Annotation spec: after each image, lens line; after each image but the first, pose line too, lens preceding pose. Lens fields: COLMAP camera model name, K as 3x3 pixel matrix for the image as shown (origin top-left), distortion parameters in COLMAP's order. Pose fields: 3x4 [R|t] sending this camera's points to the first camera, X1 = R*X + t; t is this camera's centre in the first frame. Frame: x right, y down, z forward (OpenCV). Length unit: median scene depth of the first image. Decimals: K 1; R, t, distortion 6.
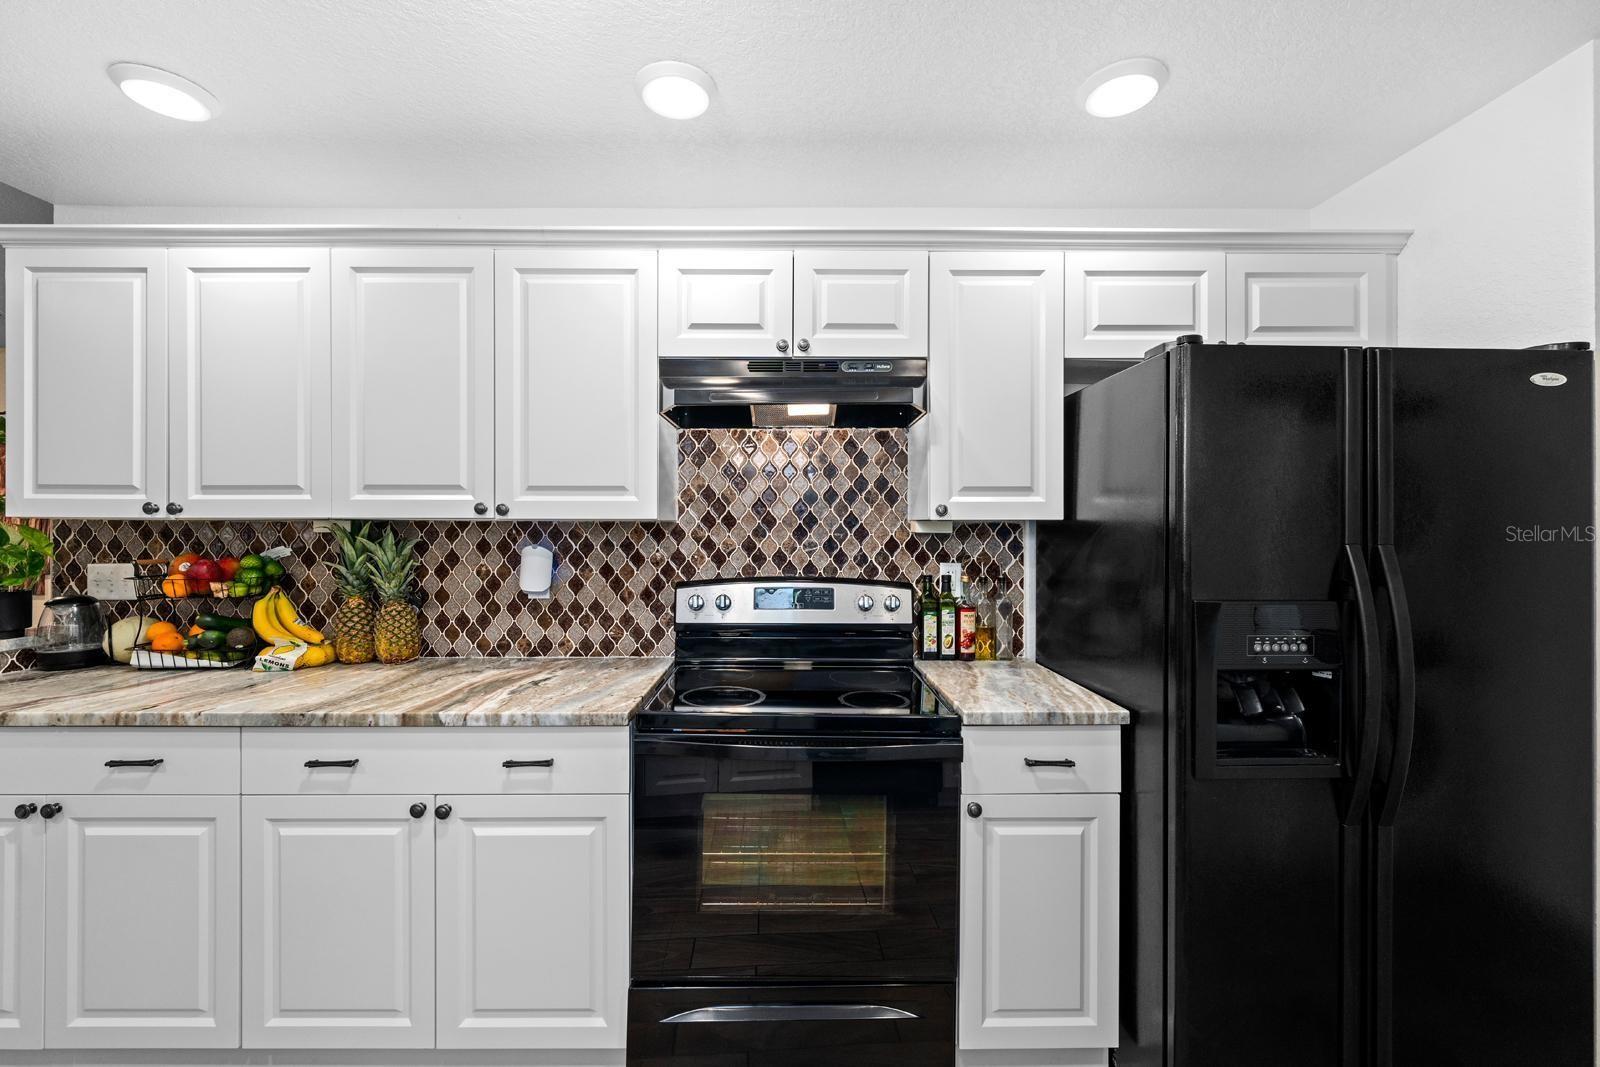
lens RADIAL K [[656.4, 0, 797.1], [0, 656.4, 526.9], [0, 0, 1]] dist [-0.001776, -0.000423]
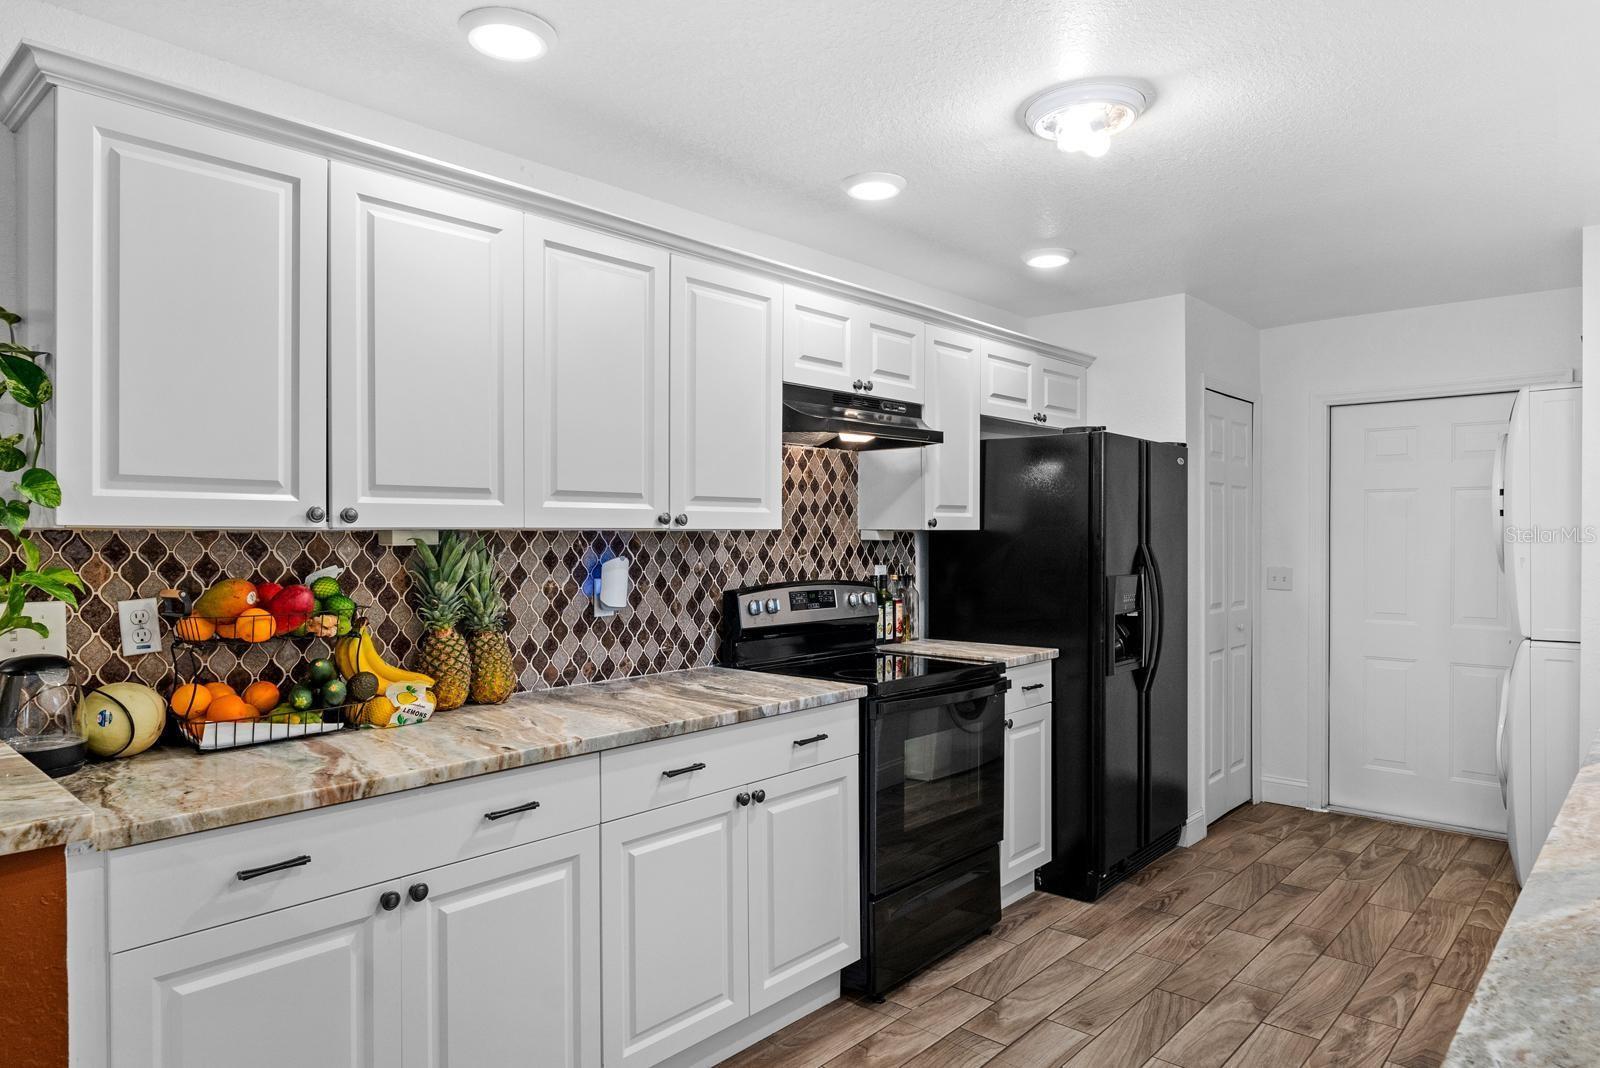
lens RADIAL K [[990.7, 0, 800.6], [0, 990.7, 541.7], [0, 0, 1]] dist [-0.004256, -0.000230]
pose [[0.671241, -0.008603, 0.741189, -1.220706], [0.002718, 0.999954, 0.009145, -0.005240], [-0.741234, -0.004123, 0.671234, -0.116980]]
